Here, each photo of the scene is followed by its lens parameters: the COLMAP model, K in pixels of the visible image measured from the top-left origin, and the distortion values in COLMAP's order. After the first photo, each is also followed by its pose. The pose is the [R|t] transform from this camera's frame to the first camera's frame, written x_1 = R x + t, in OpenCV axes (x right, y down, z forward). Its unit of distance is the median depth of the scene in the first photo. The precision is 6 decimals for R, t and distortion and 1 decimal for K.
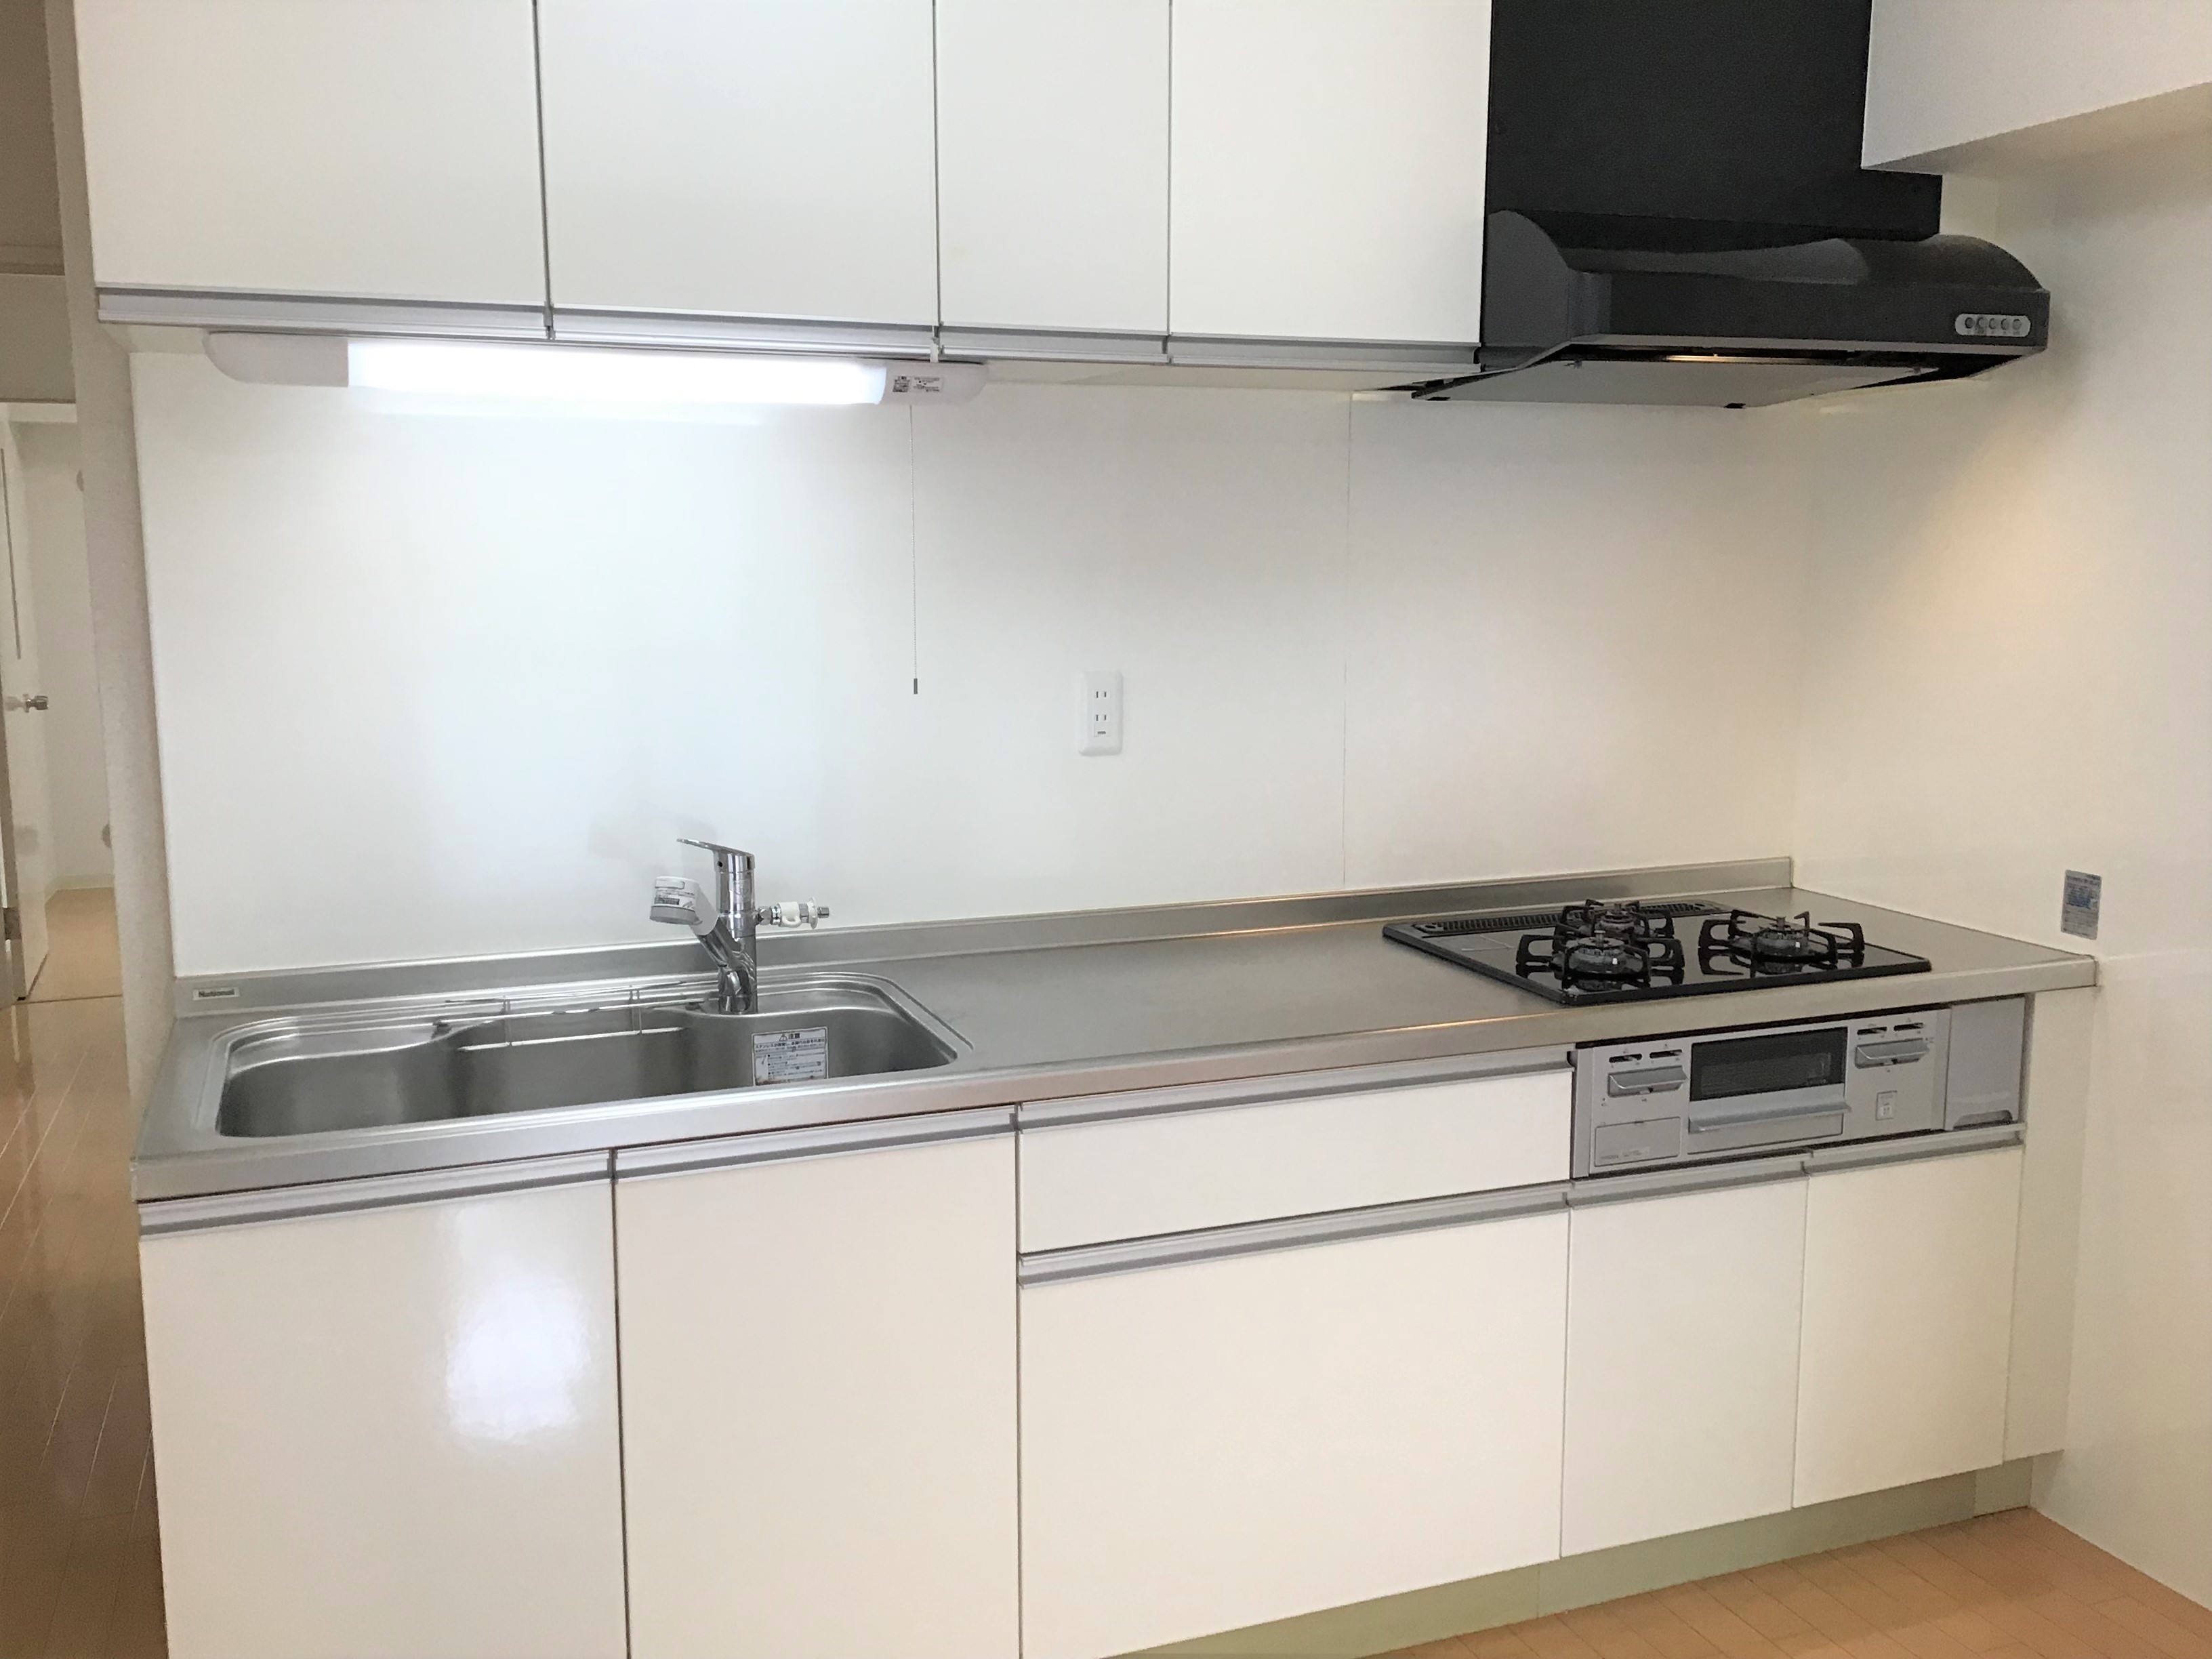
lens RADIAL K [[1971.3, 0, 1116.0], [0, 1971.3, 838.8], [0, 0, 1]] dist [0.067121, -0.073827]
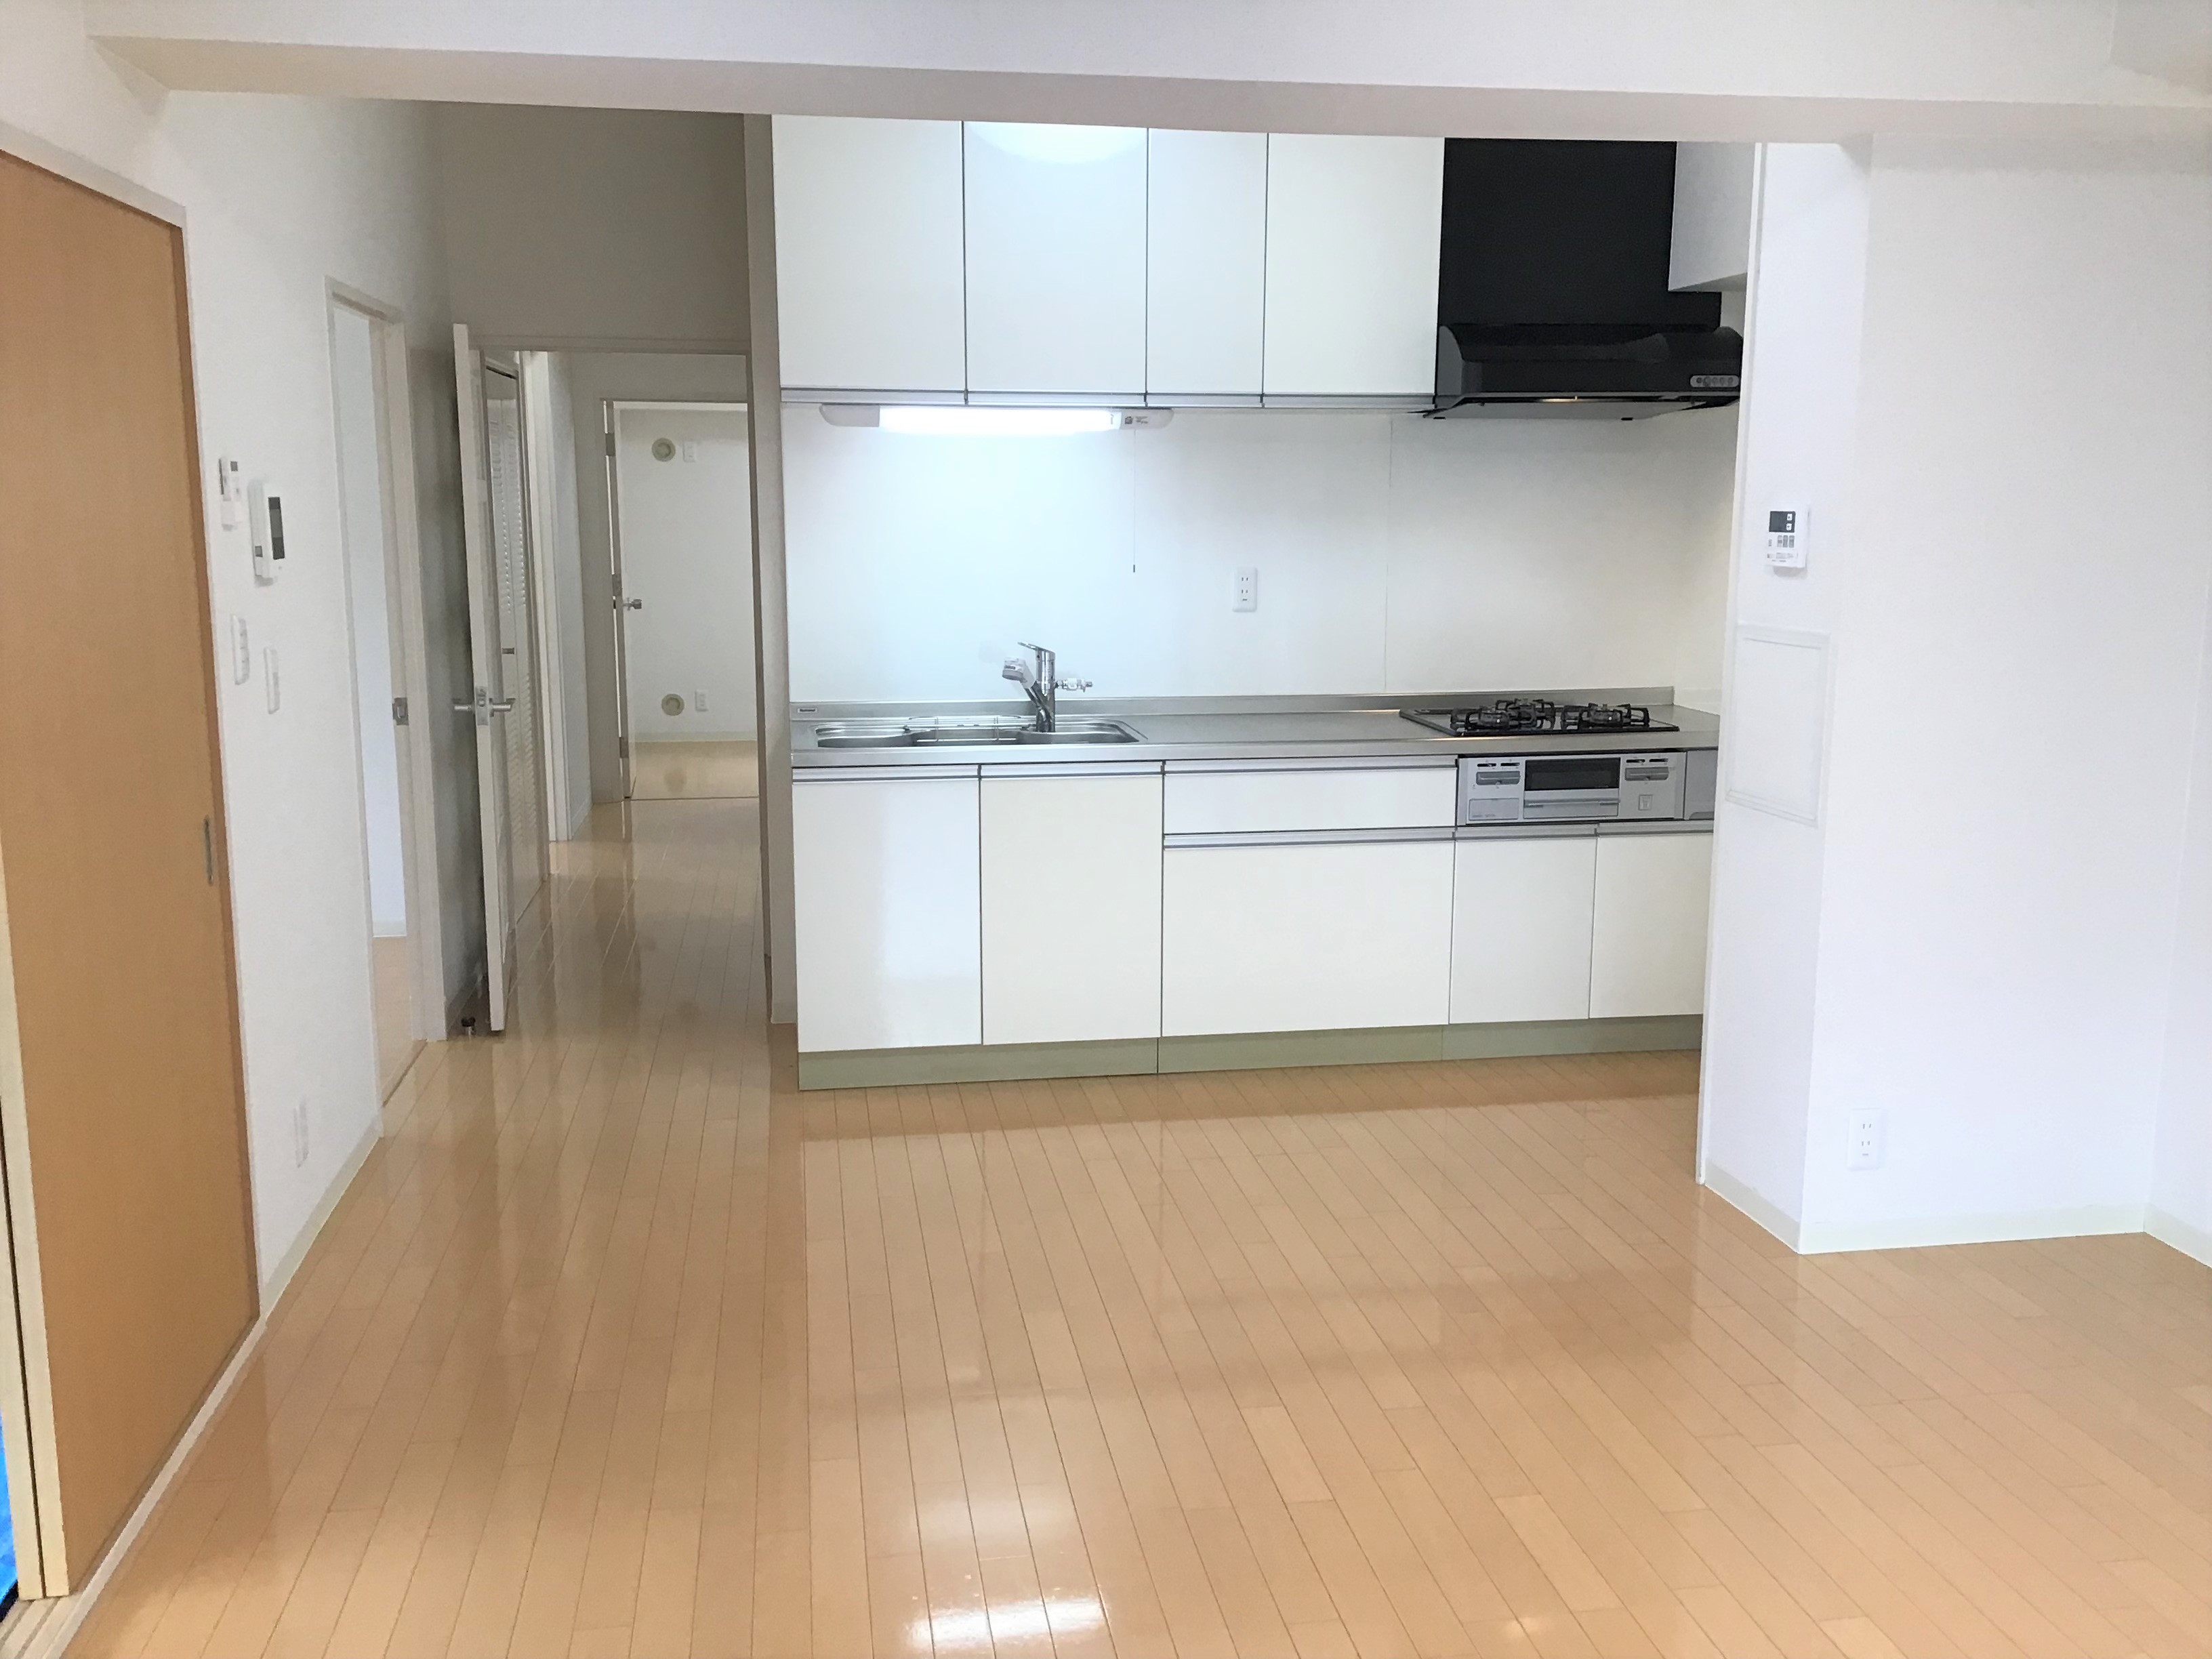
lens RADIAL K [[1971.3, 0, 1095.0], [0, 1971.3, 832.1], [0, 0, 1]] dist [0.067121, -0.073827]
pose [[0.976580, 0.039045, -0.211582, 0.290520], [-0.034583, 0.999095, 0.024745, 0.140083], [0.212357, -0.016849, 0.977047, -0.964166]]
